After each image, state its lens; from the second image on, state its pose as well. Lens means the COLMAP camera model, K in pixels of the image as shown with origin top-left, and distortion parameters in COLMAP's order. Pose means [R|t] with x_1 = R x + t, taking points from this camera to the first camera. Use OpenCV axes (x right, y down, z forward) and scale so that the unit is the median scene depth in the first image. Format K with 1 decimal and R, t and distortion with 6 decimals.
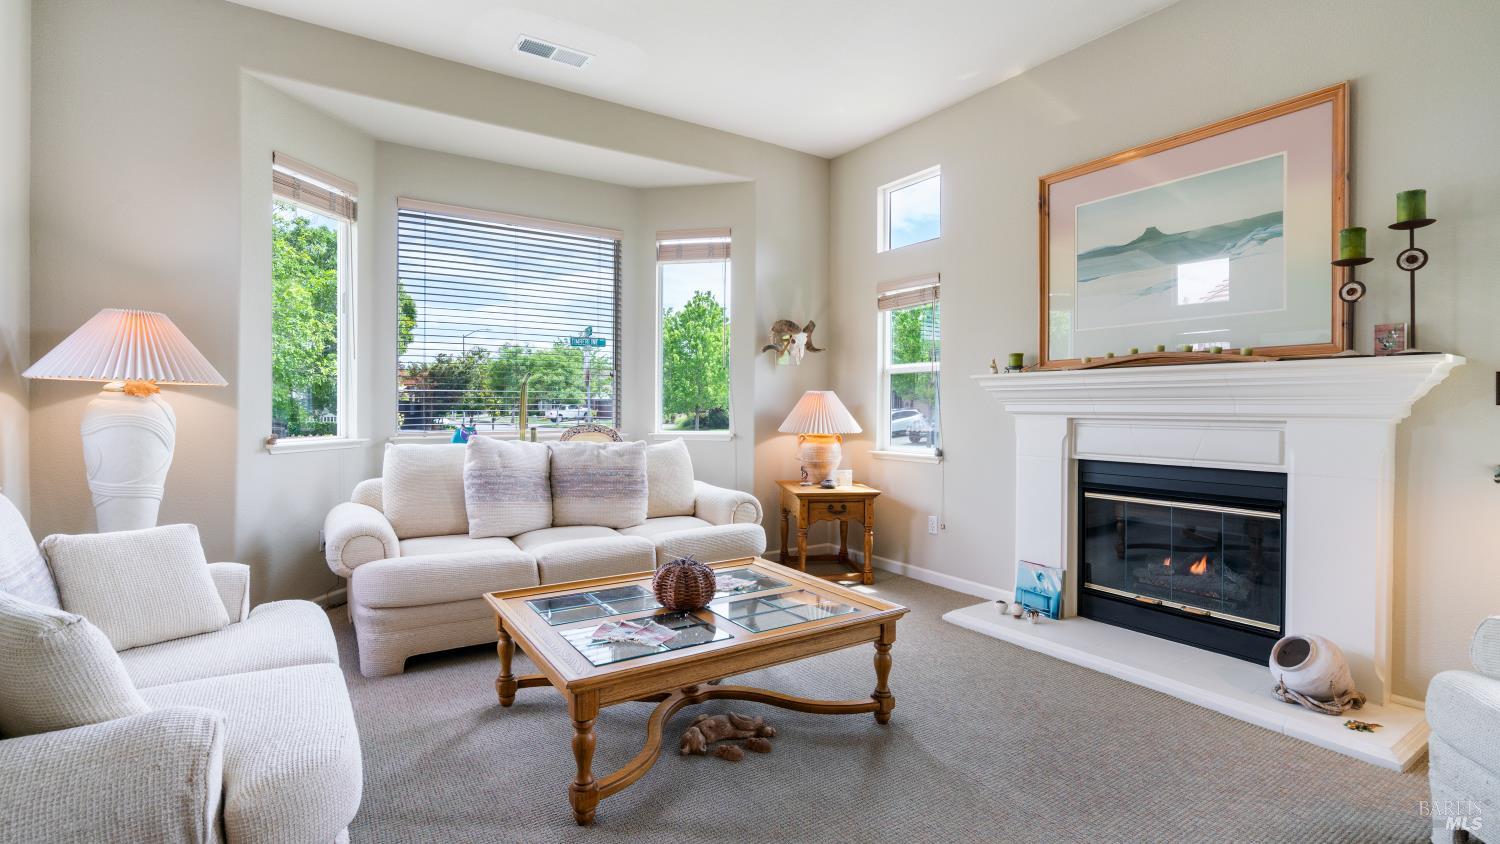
lens RADIAL K [[688.6, 0, 752.1], [0, 688.6, 414.3], [0, 0, 1]] dist [-0.002820, 0.000111]
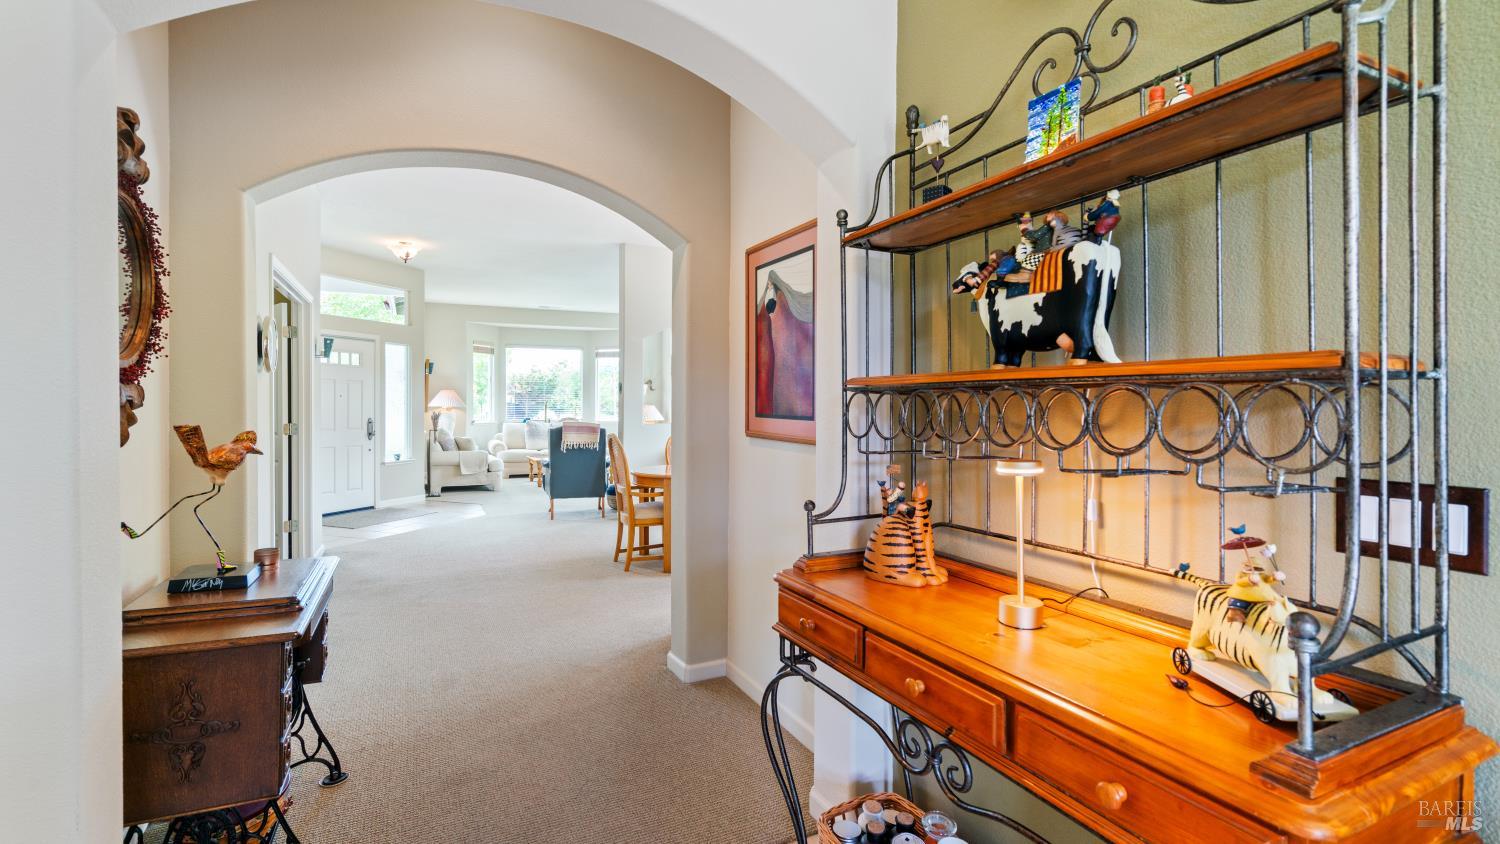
lens RADIAL K [[688.6, 0, 750.7], [0, 688.6, 409.9], [0, 0, 1]] dist [-0.002820, 0.000111]
pose [[0.992450, -0.000776, -0.122649, 1.066795], [0.000947, 0.999999, 0.001340, -0.024648], [0.122648, -0.001446, 0.992449, -2.156154]]
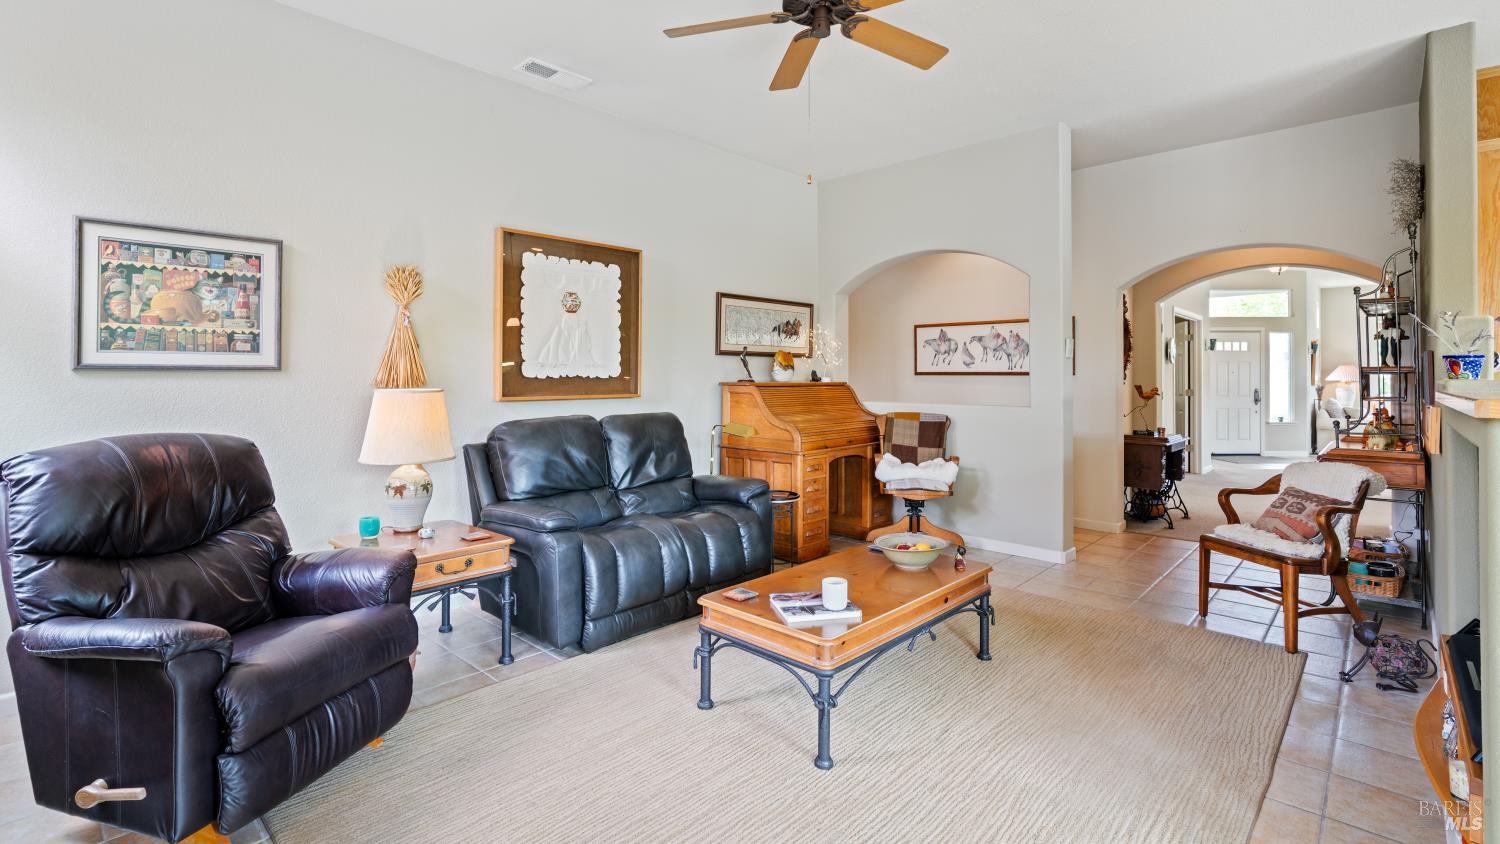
lens RADIAL K [[688.6, 0, 757.2], [0, 688.6, 375.7], [0, 0, 1]] dist [-0.002820, 0.000111]
pose [[0.253391, -0.006931, -0.967339, 2.211730], [-0.004954, 0.999952, -0.008462, -0.014671], [0.967351, 0.006937, 0.253345, -3.248238]]
